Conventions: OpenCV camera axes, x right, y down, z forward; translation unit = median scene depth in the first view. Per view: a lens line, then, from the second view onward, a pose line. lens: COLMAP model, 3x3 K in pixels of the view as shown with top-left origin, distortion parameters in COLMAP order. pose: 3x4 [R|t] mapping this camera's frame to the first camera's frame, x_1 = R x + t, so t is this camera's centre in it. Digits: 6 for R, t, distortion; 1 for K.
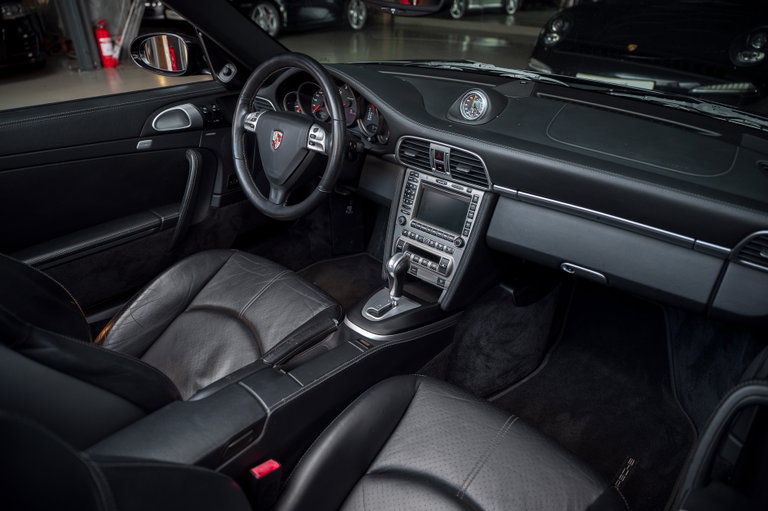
lens RADIAL K [[513.4, 0, 384.0], [0, 513.4, 255.5], [0, 0, 1]] dist [-0.002927, 0.001150]
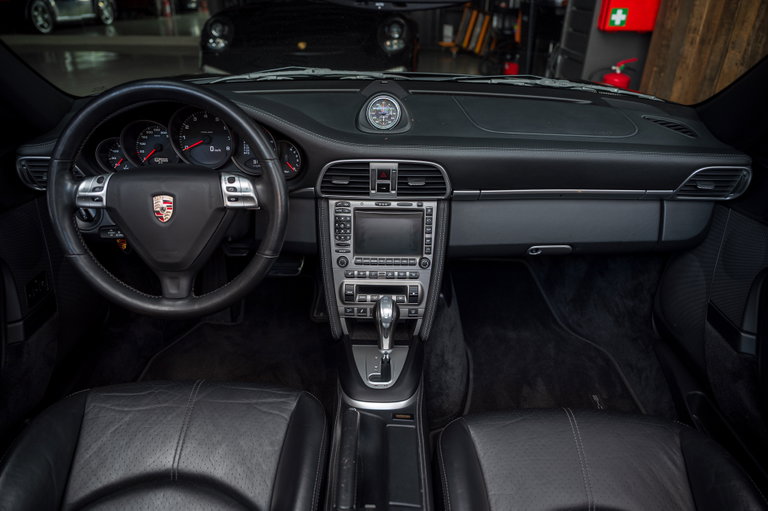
lens RADIAL K [[517.3, 0, 384.0], [0, 517.3, 255.5], [0, 0, 1]] dist [-0.002646, 0.000827]
pose [[0.761417, -0.313723, 0.567293, -0.398076], [0.321216, 0.942701, 0.090195, -0.136220], [-0.563084, 0.113548, 0.818562, 0.288963]]
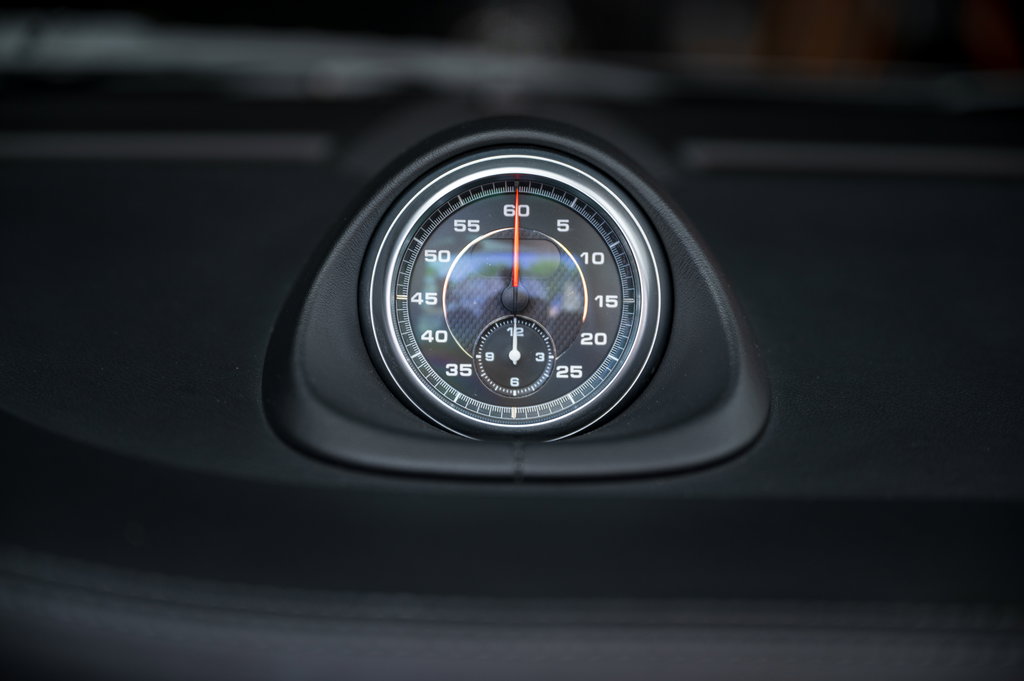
lens RADIAL K [[2041.4, 0, 512.0], [0, 2041.4, 340.5], [0, 0, 1]] dist [0.021195, -0.160073]
pose [[0.738923, -0.173367, 0.651105, -0.090556], [0.331313, 0.934927, -0.127060, -0.225472], [-0.586707, 0.309607, 0.748277, 0.679529]]
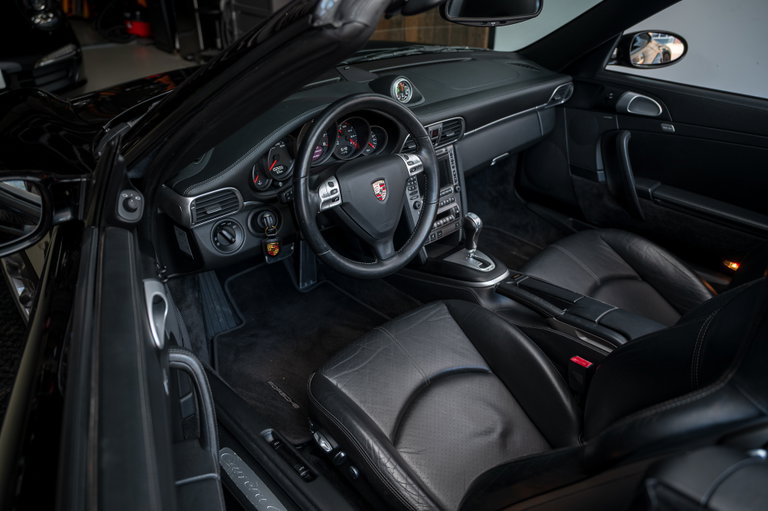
lens RADIAL K [[586.0, 0, 384.0], [0, 586.0, 255.5], [0, 0, 1]] dist [-0.001270, 0.000698]
pose [[0.103670, -0.519782, 0.847985, -1.143202], [0.481975, 0.772042, 0.414308, -0.563371], [-0.870030, 0.365756, 0.330560, 0.708749]]
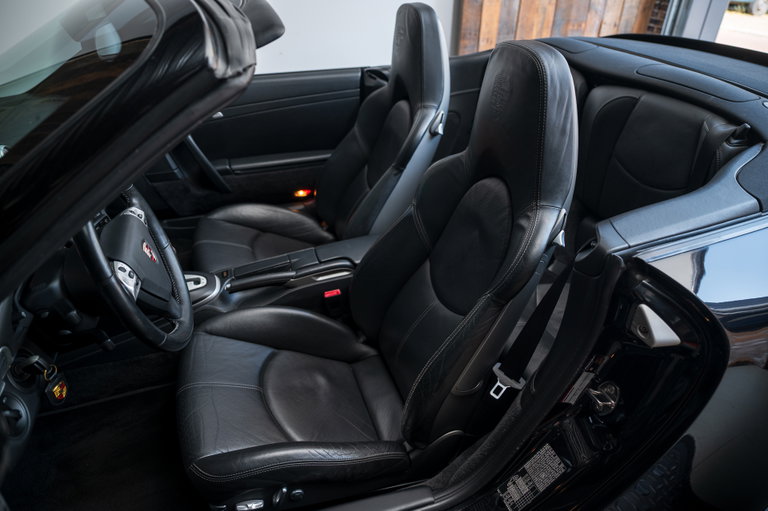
lens RADIAL K [[513.4, 0, 384.0], [0, 513.4, 255.5], [0, 0, 1]] dist [-0.002927, 0.001150]
pose [[-0.855640, -0.298688, 0.422688, -0.878959], [0.231322, 0.509878, 0.828562, -0.818312], [-0.463001, 0.806728, -0.367178, 1.145061]]
